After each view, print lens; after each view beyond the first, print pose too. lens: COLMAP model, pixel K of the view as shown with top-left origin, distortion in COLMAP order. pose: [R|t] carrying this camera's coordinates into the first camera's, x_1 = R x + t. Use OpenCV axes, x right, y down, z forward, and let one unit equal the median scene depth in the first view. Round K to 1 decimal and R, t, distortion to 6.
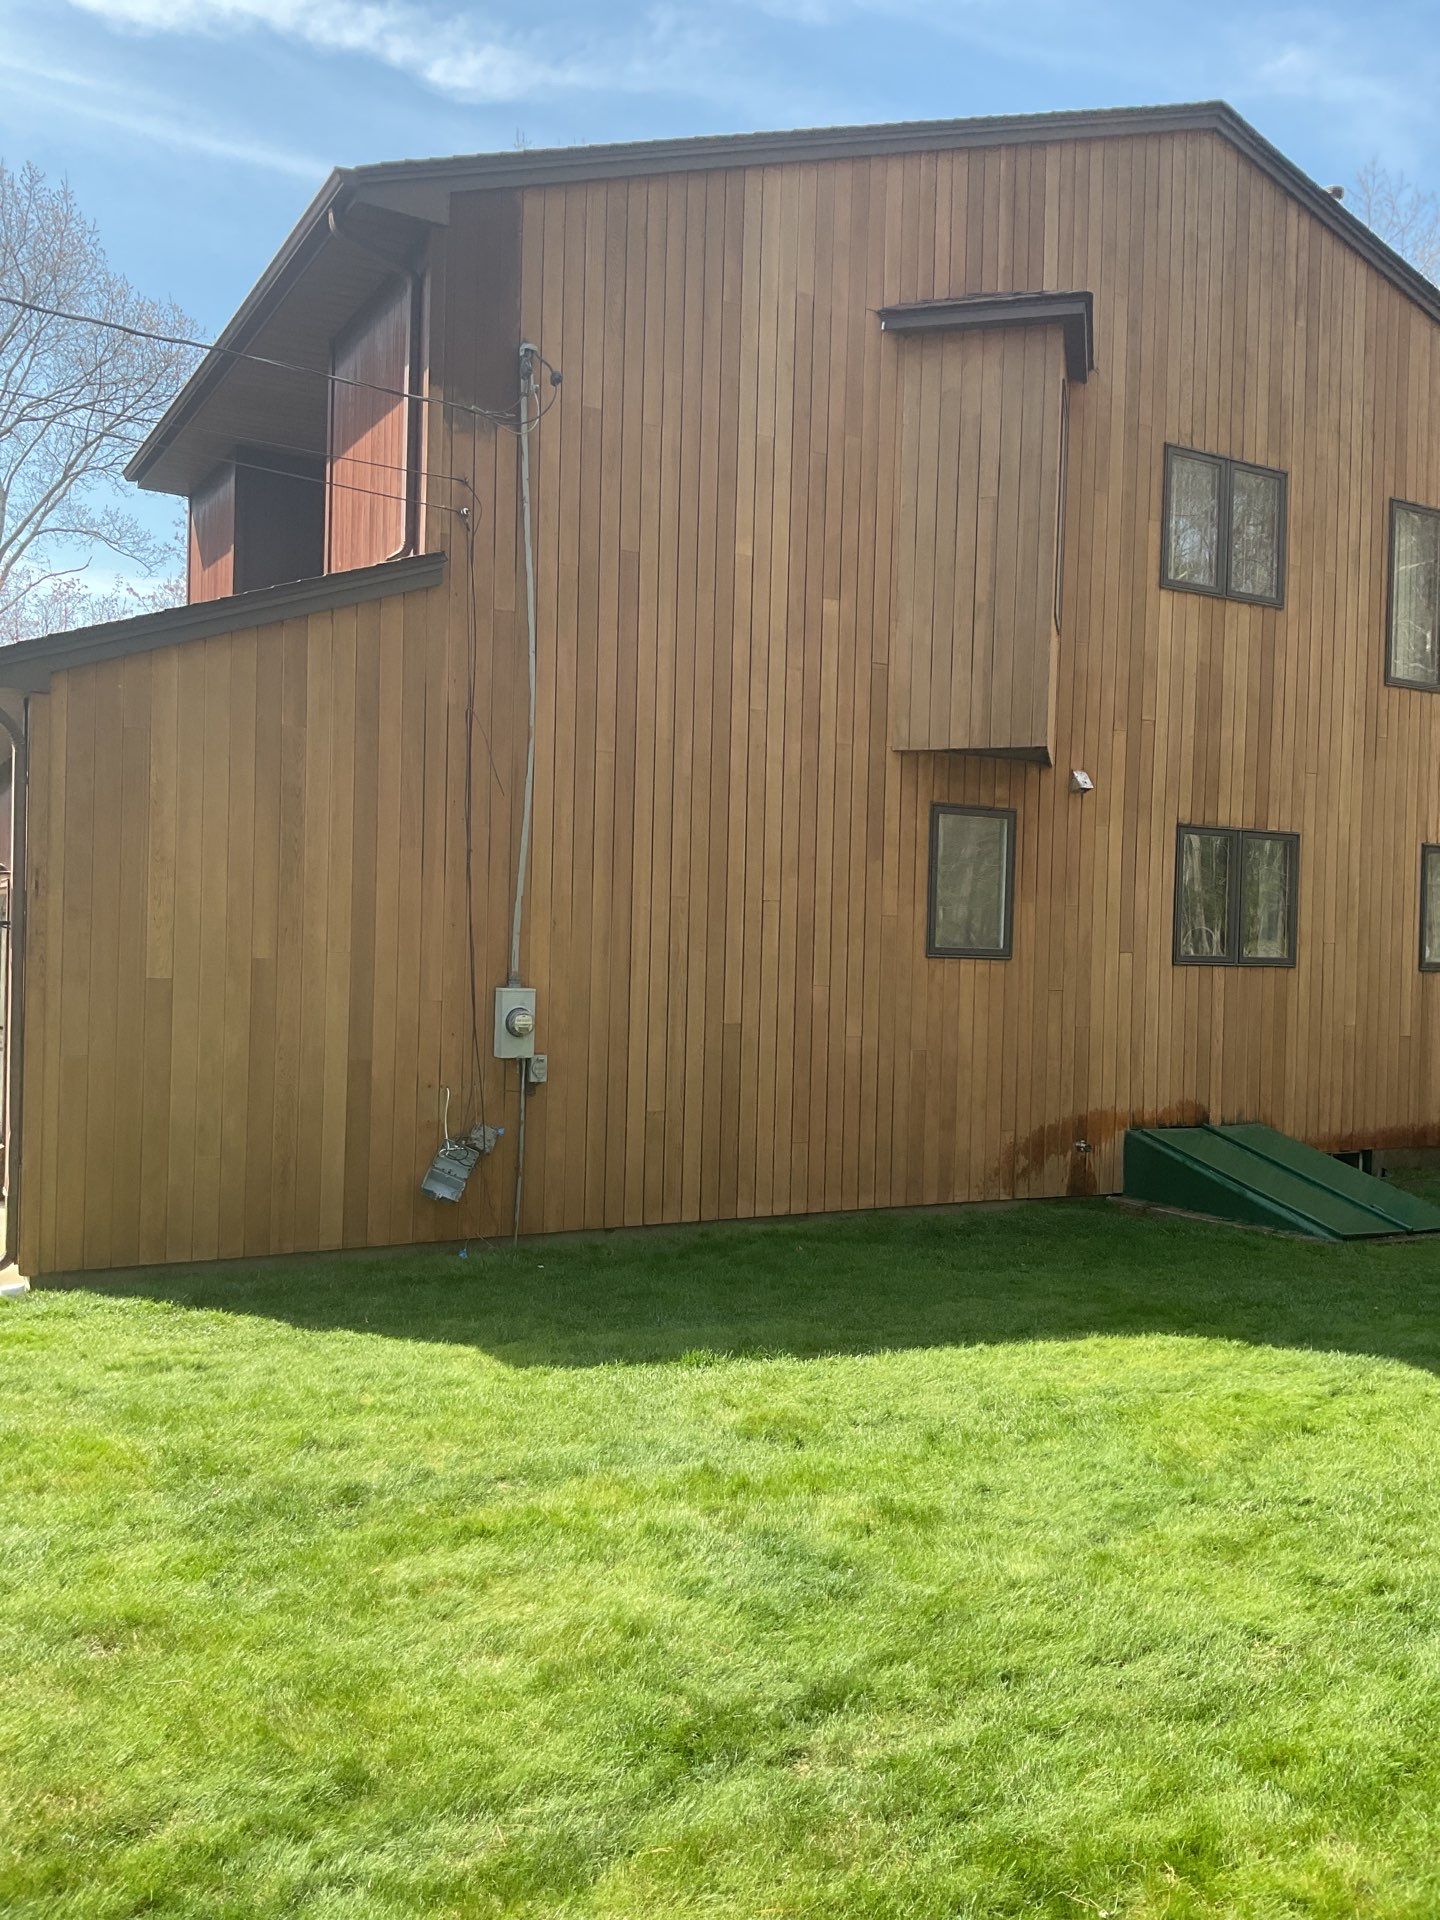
lens RADIAL K [[1574.3, 0, 714.8], [0, 1574.3, 955.2], [0, 0, 1]] dist [0.134989, -0.274965]
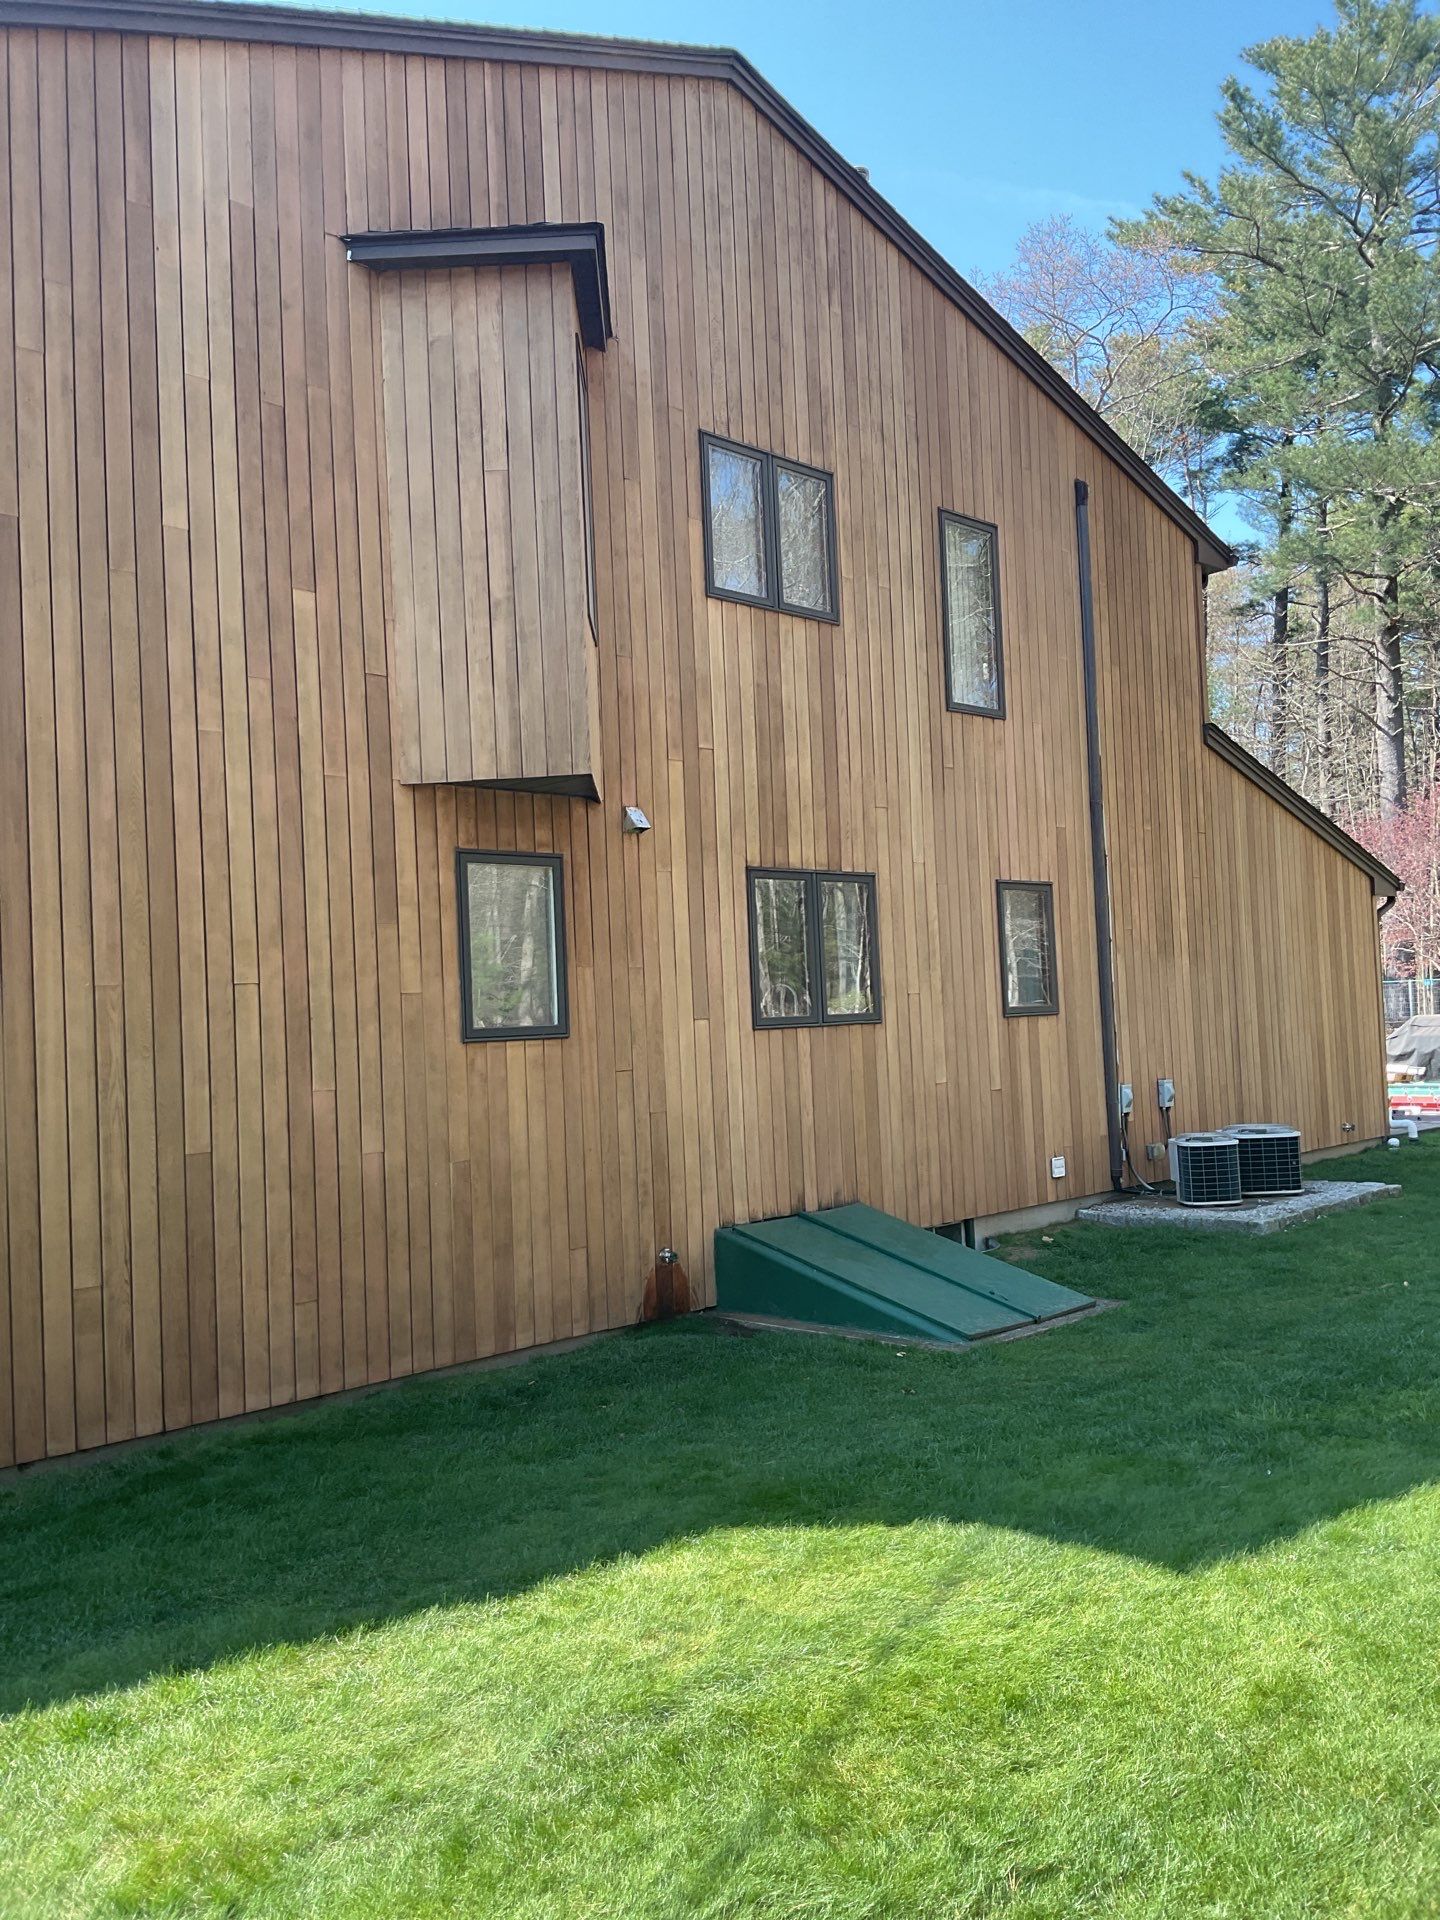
lens RADIAL K [[1579.5, 0, 720.8], [0, 1579.5, 955.7], [0, 0, 1]] dist [0.124802, -0.245966]
pose [[0.960896, -0.057593, 0.270854, 0.044333], [0.070607, 0.996759, -0.038542, -0.002378], [-0.267756, 0.056159, 0.961849, 0.191134]]
